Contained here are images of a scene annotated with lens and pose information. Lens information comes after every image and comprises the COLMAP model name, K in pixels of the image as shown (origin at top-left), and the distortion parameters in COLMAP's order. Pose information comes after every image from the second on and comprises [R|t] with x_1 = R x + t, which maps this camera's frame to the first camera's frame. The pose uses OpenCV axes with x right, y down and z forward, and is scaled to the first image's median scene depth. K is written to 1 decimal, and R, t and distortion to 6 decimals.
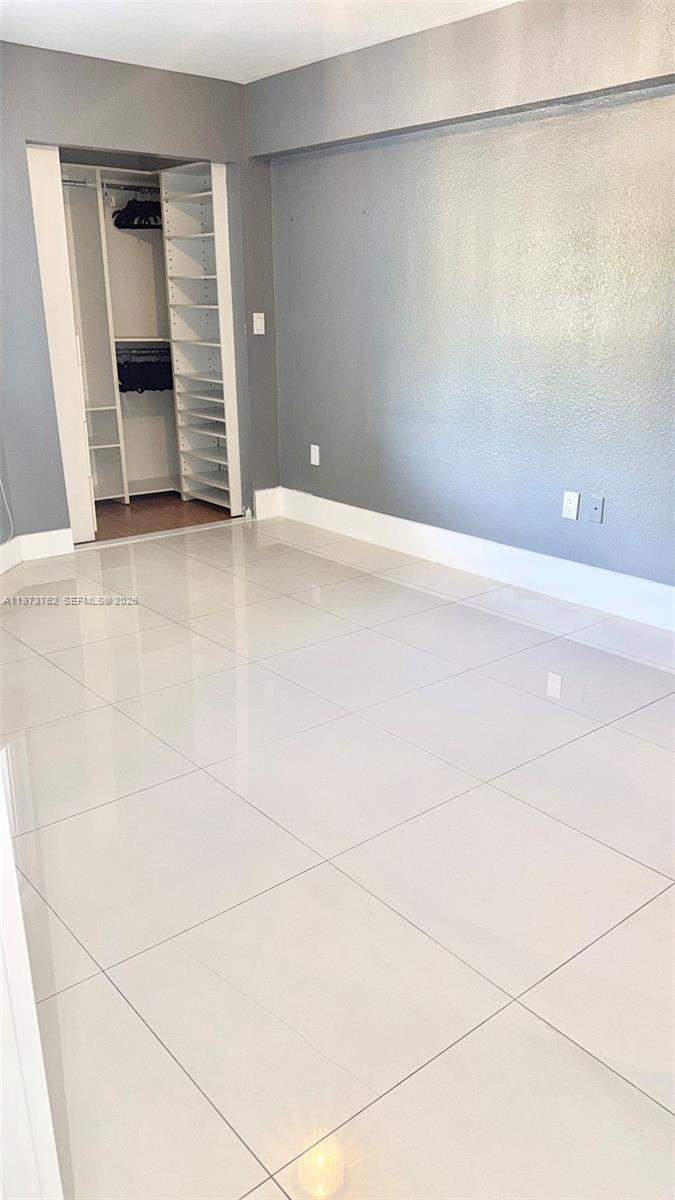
lens RADIAL K [[900.1, 0, 337.5], [0, 900.1, 600.0], [0, 0, 1]] dist [0.000236, 0.000000]
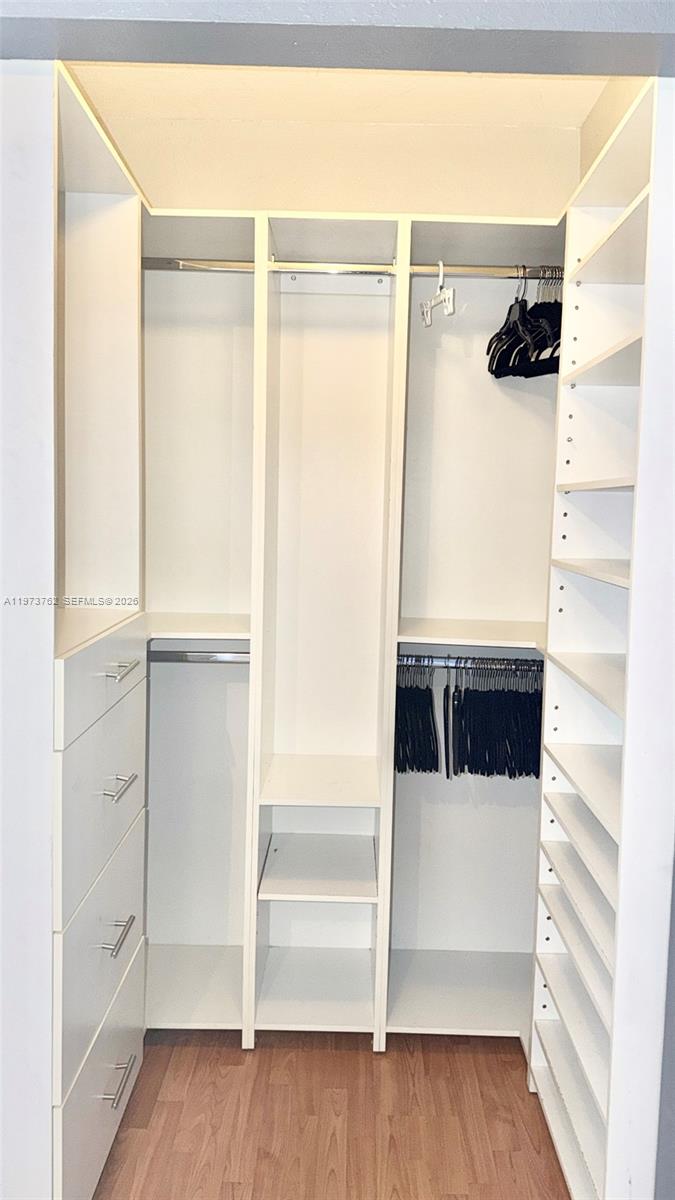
lens RADIAL K [[960.1, 0, 337.5], [0, 960.1, 600.0], [0, 0, 1]] dist [0.009315, 0.002498]
pose [[0.762820, 0.085287, -0.640962, -0.003324], [-0.230573, 0.961978, -0.146407, -0.229530], [0.604104, 0.259471, 0.753481, 0.644040]]
